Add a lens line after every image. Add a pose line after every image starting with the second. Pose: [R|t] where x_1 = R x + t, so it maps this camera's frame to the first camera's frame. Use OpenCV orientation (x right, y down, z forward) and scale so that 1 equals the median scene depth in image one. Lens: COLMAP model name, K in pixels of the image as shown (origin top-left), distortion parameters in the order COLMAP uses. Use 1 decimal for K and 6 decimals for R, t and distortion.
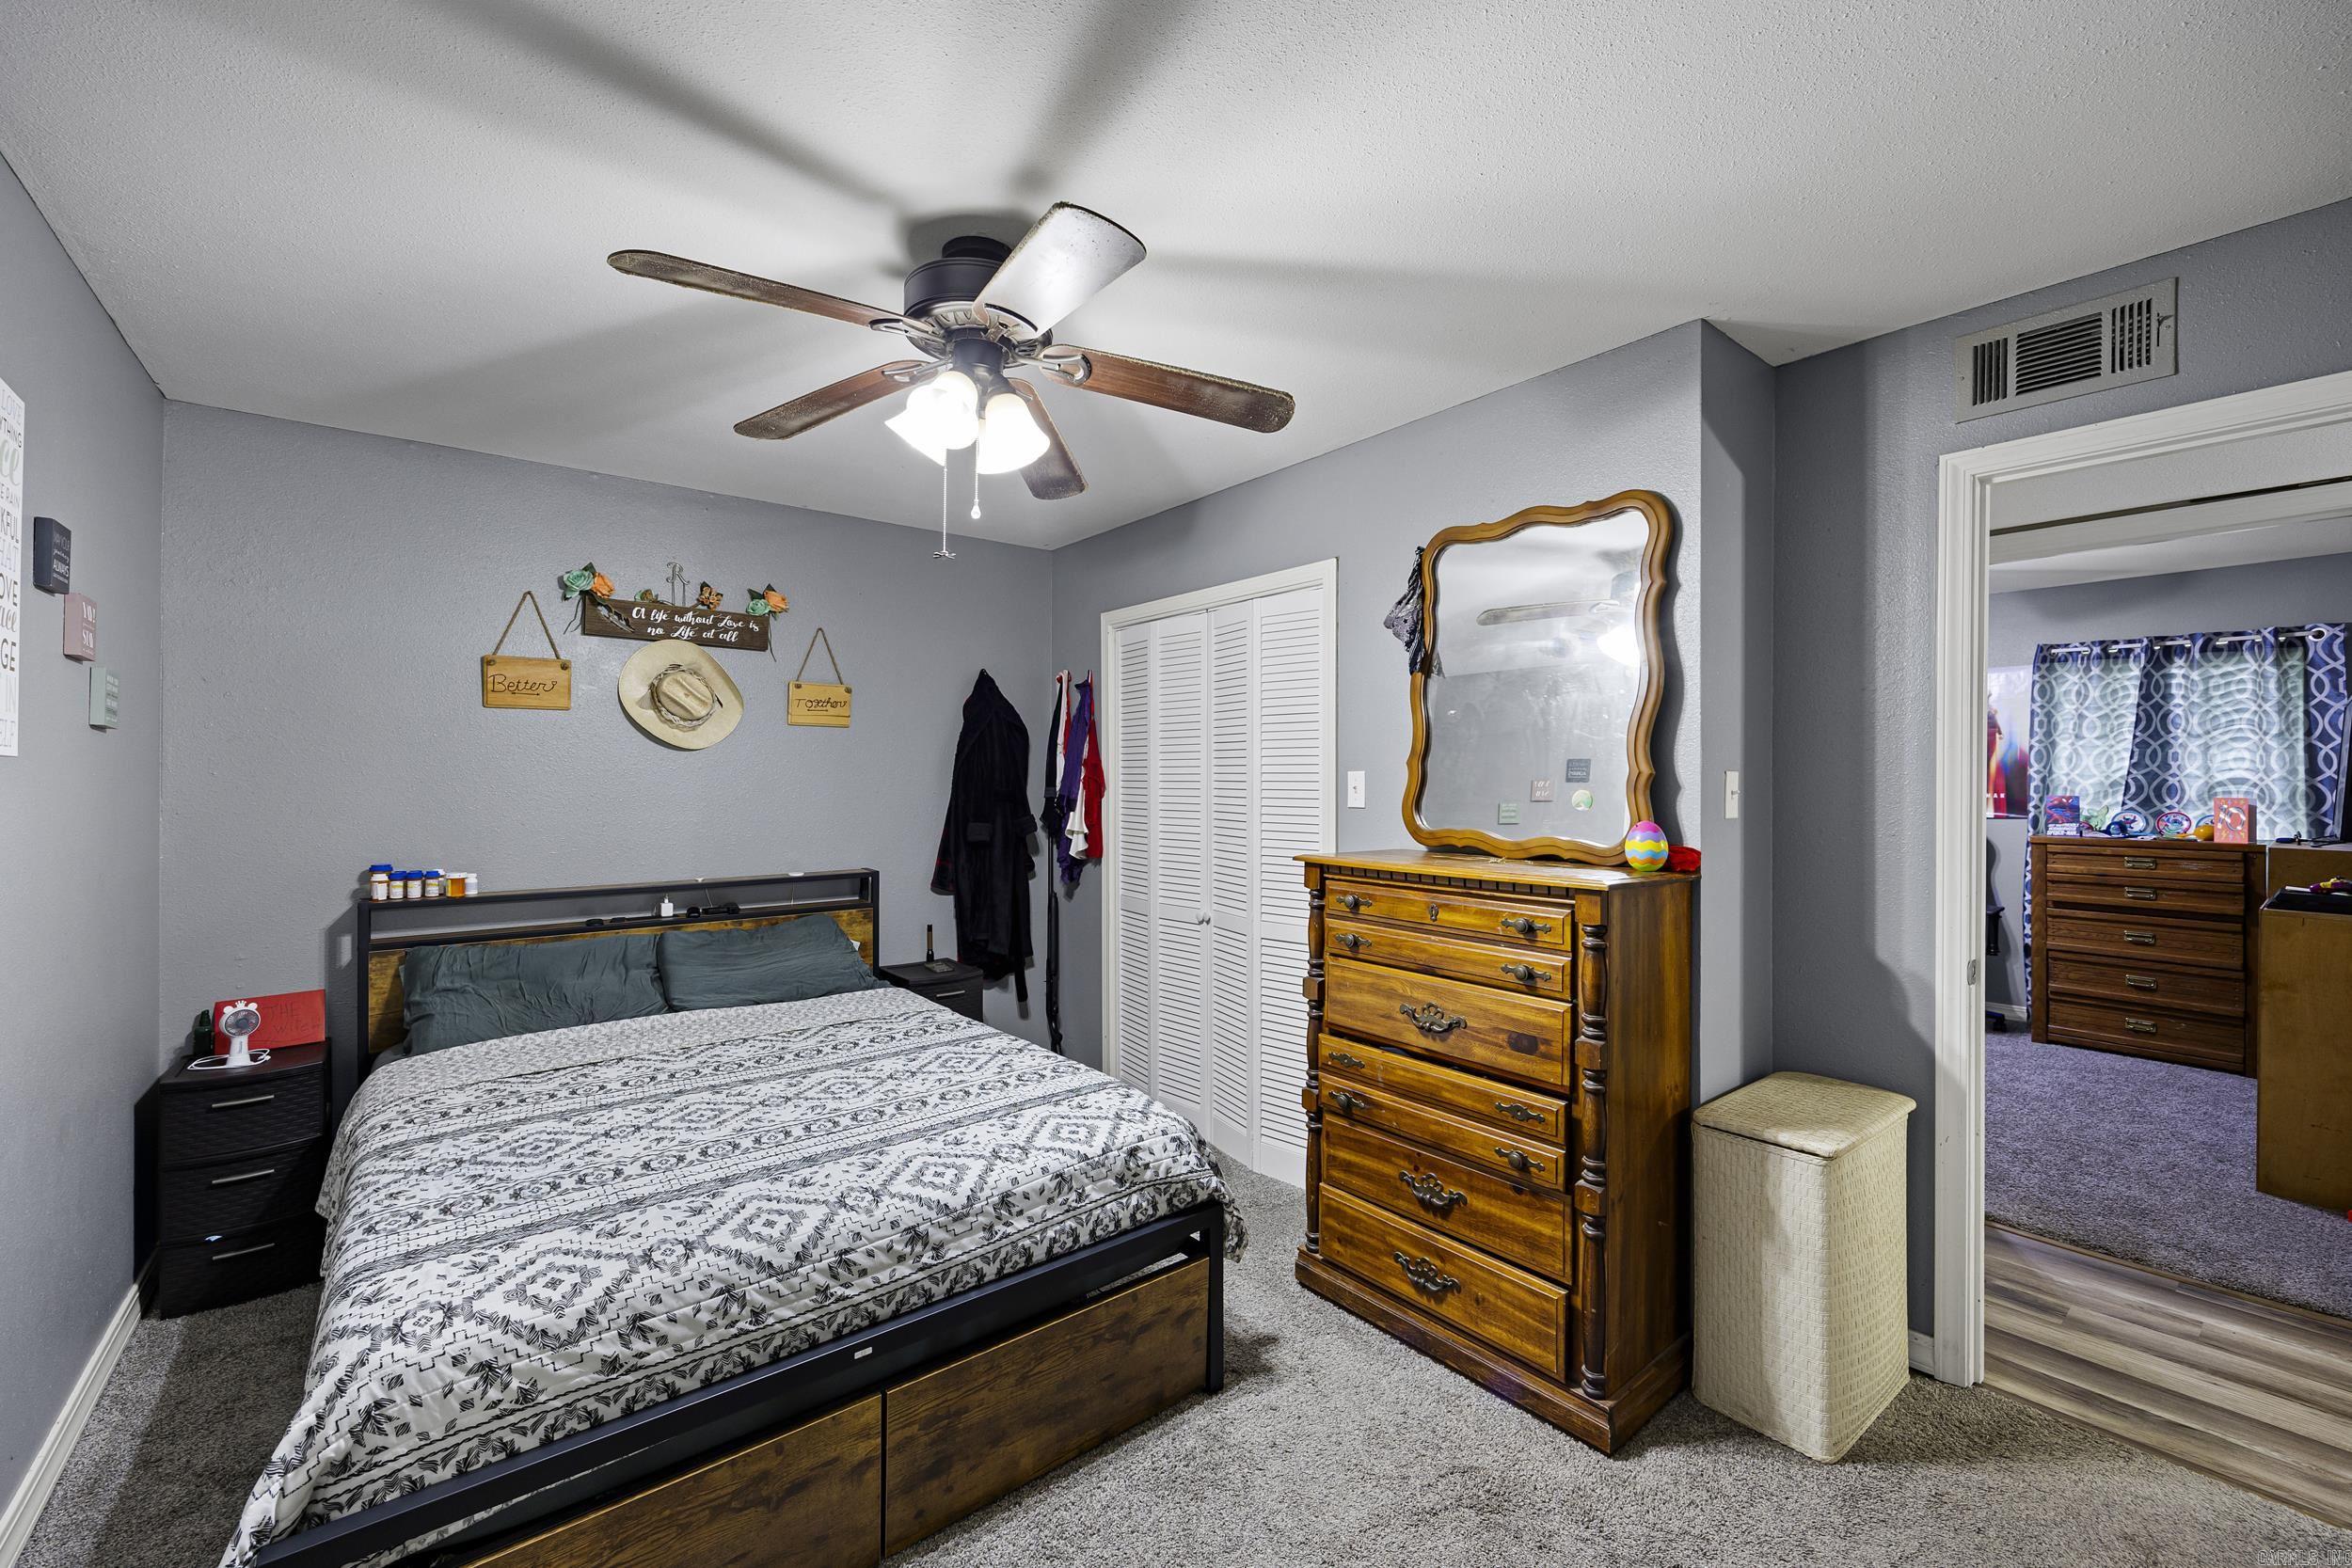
lens RADIAL K [[970.2, 0, 1194.3], [0, 970.2, 773.9], [0, 0, 1]] dist [-0.001199, -0.000080]
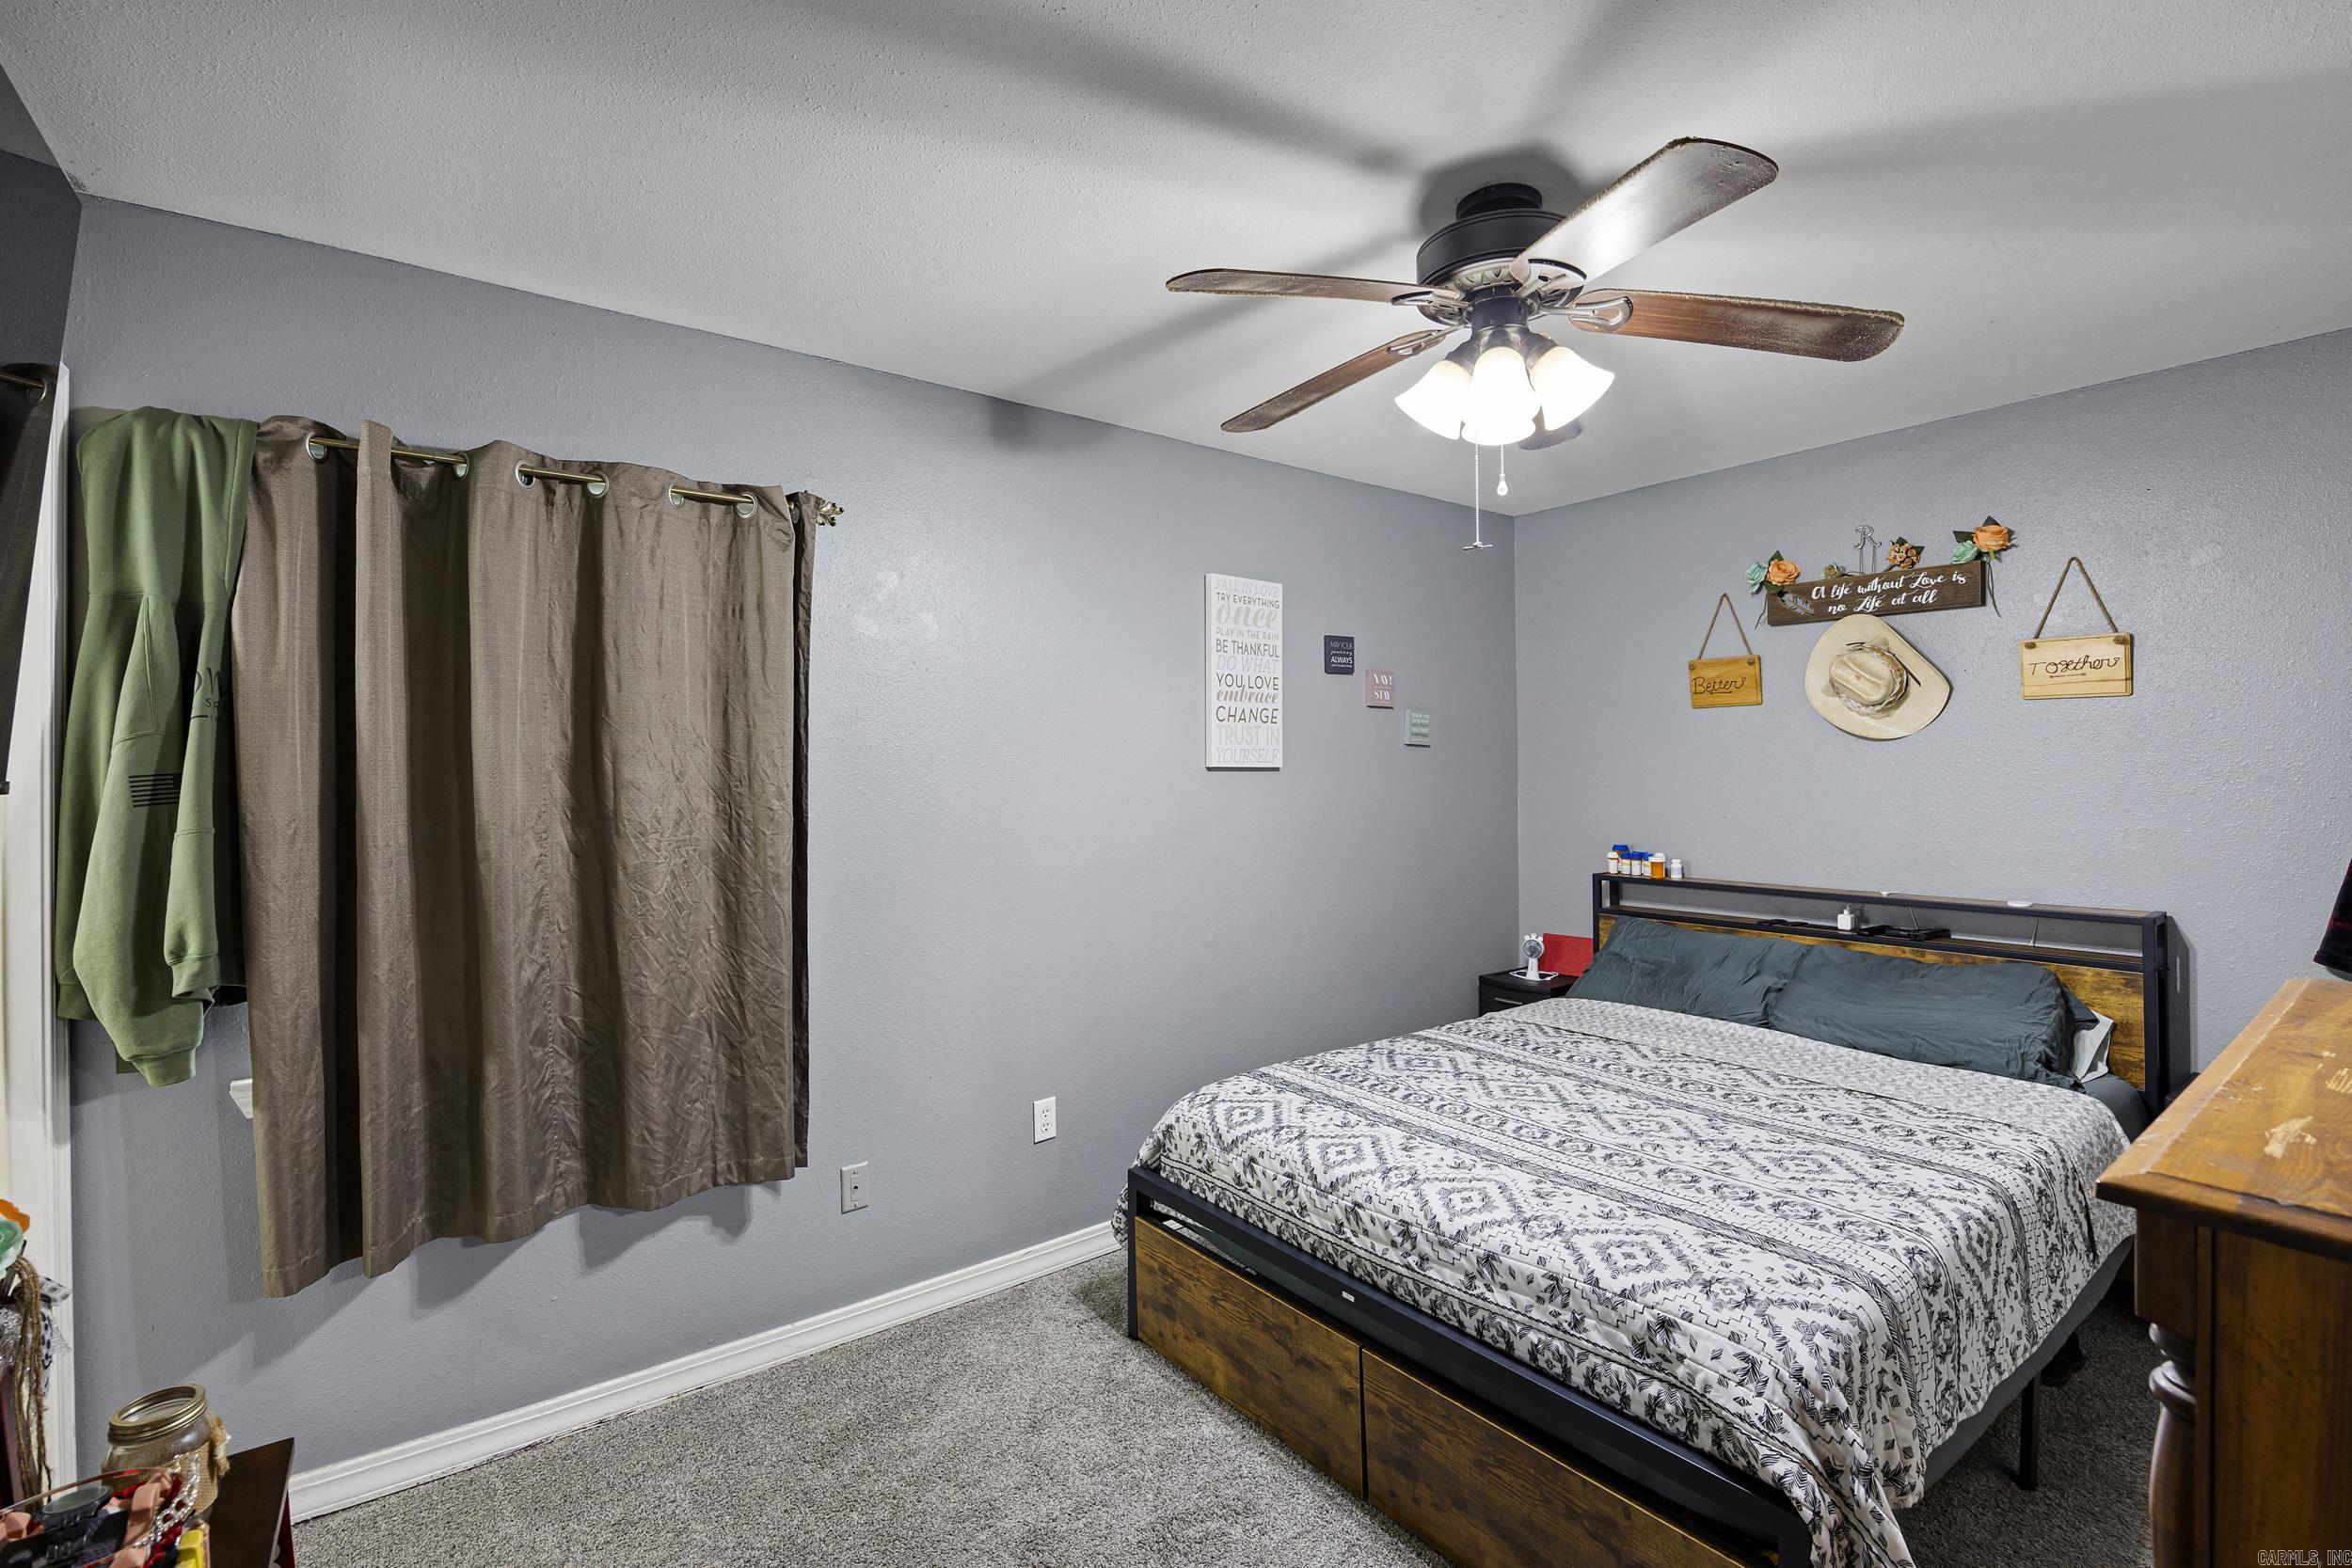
lens RADIAL K [[1037.1, 0, 1138.7], [0, 1037.1, 758.2], [0, 0, 1]] dist [-0.017101, 0.000123]
pose [[-0.064061, -0.010484, -0.997891, 0.695121], [0.014705, 0.999826, -0.011449, -0.013168], [0.997838, -0.015407, -0.063896, 0.671415]]
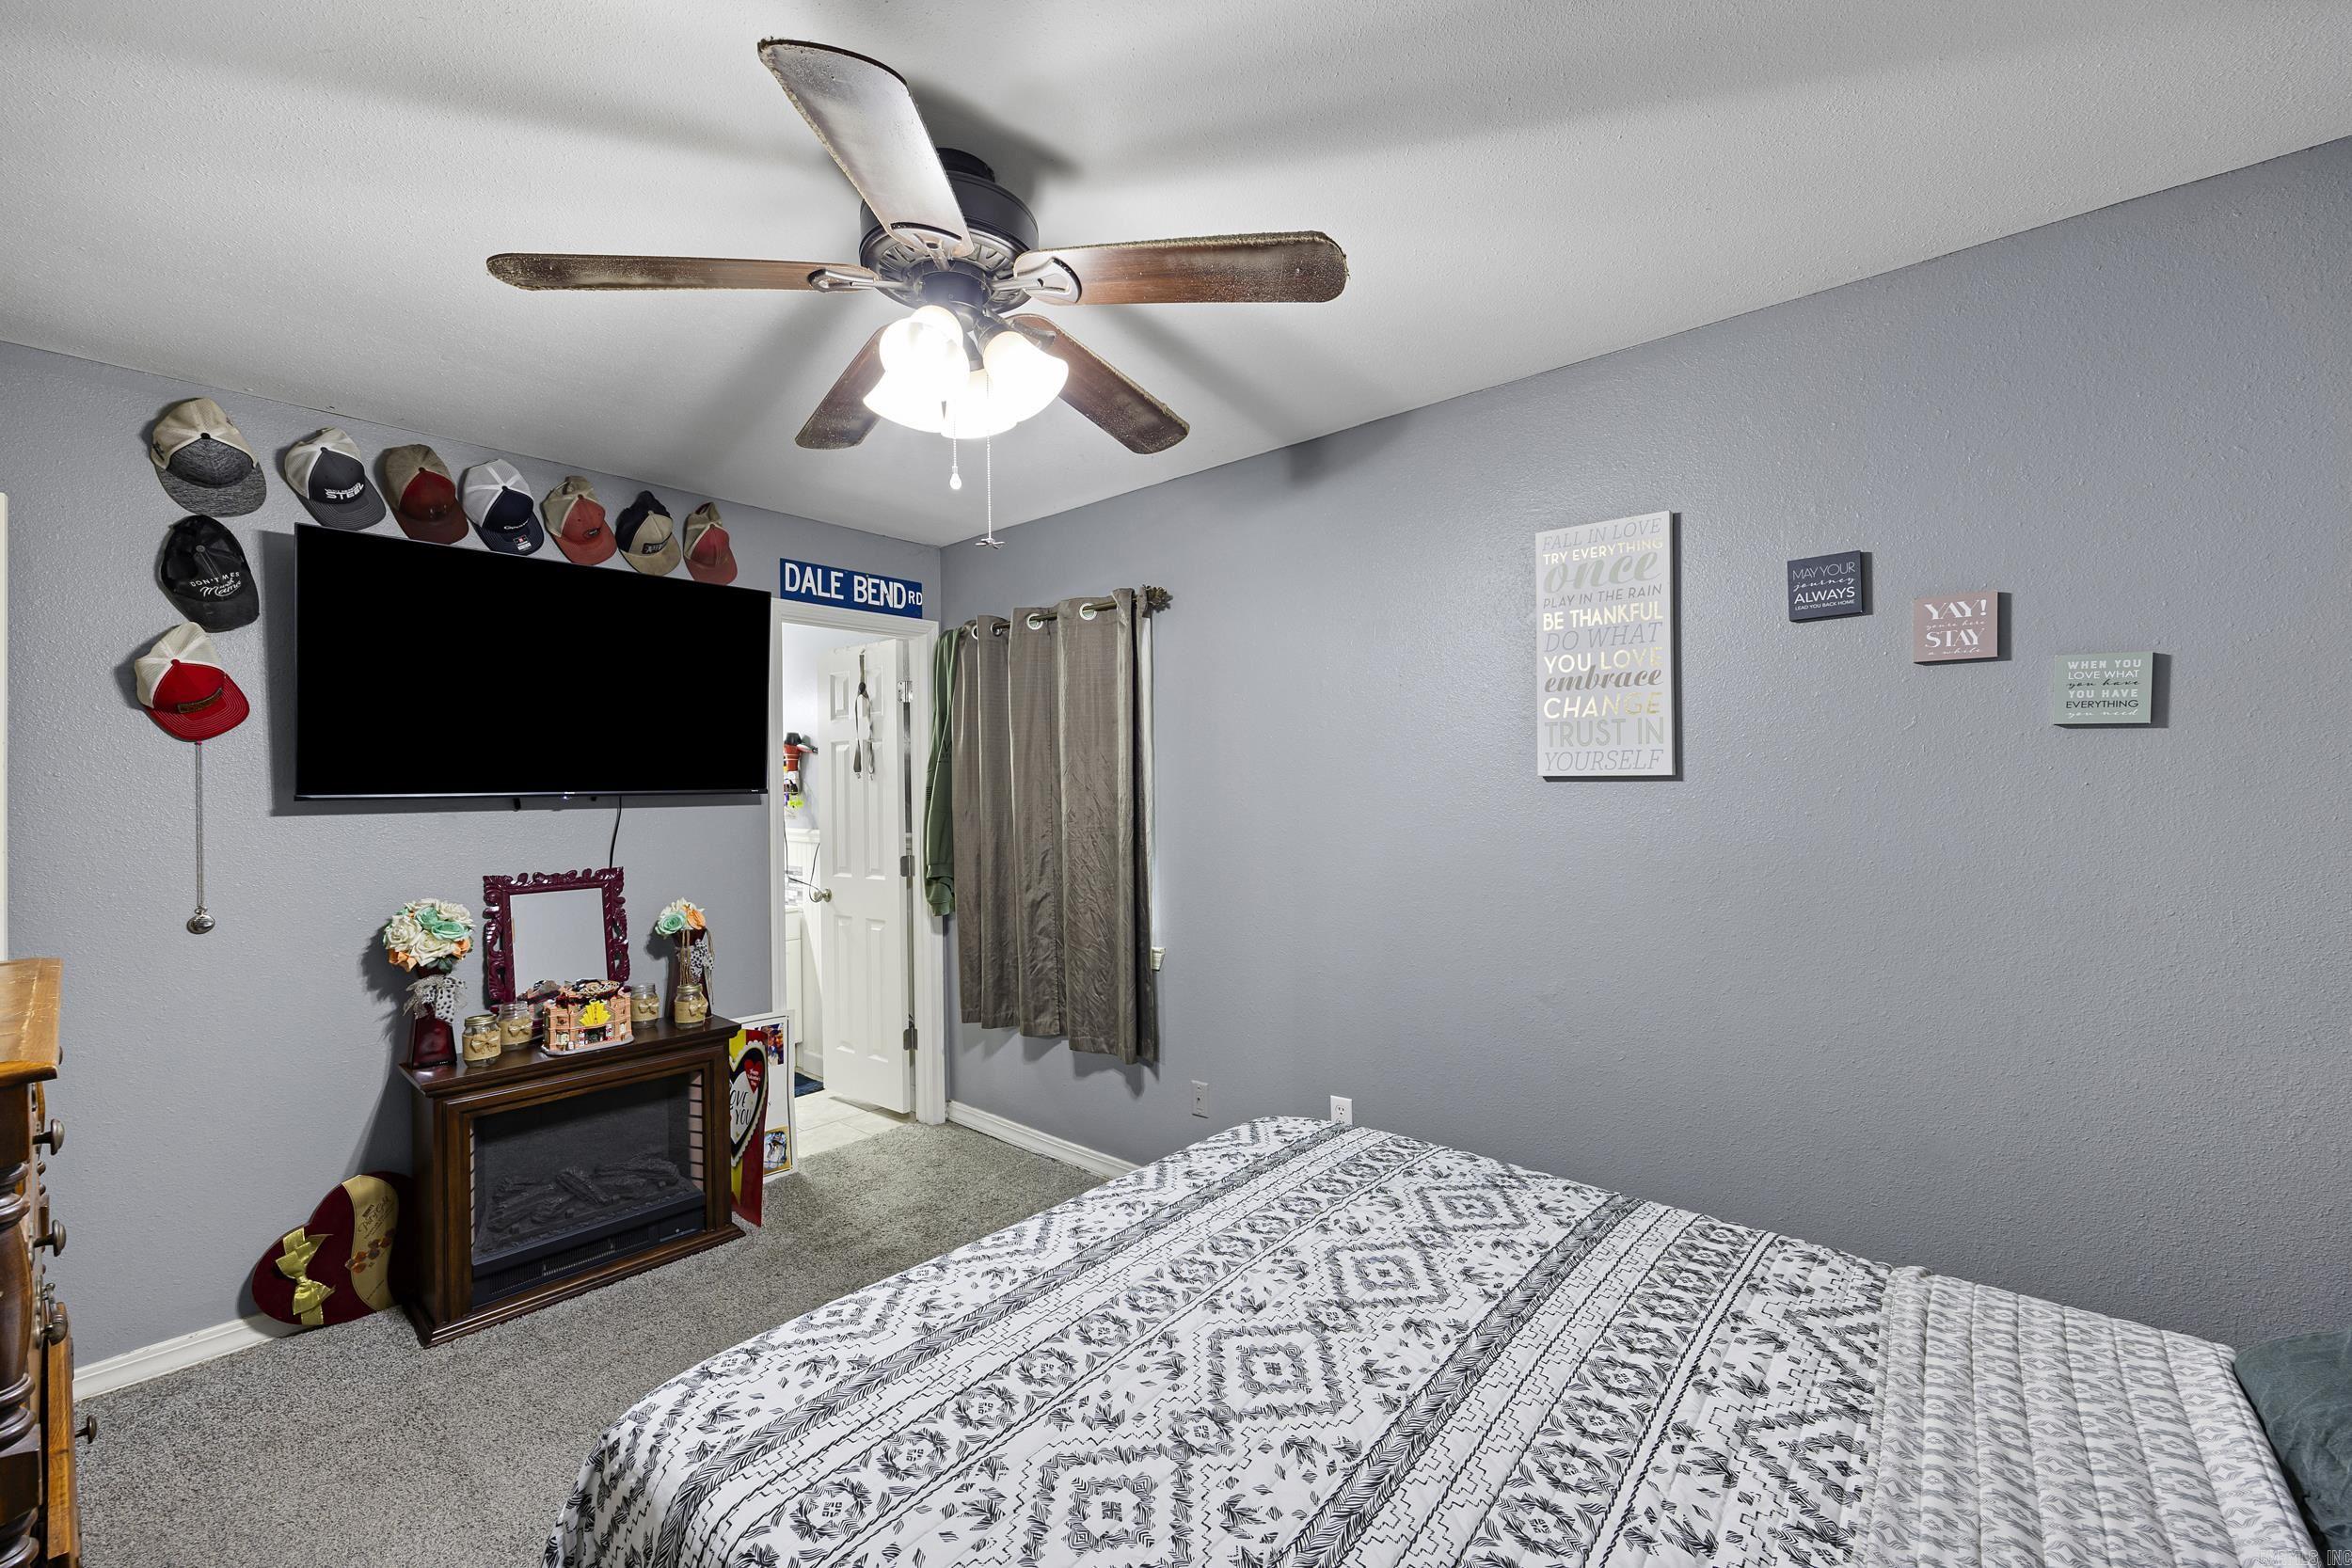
lens RADIAL K [[920.9, 0, 1199.6], [0, 920.9, 786.2], [0, 0, 1]] dist [0.000285, 0.000027]
pose [[-0.981166, 0.008282, -0.192988, -0.257196], [0.010574, 0.999885, -0.010853, 0.003255], [0.192876, -0.012690, -0.981141, 1.689197]]
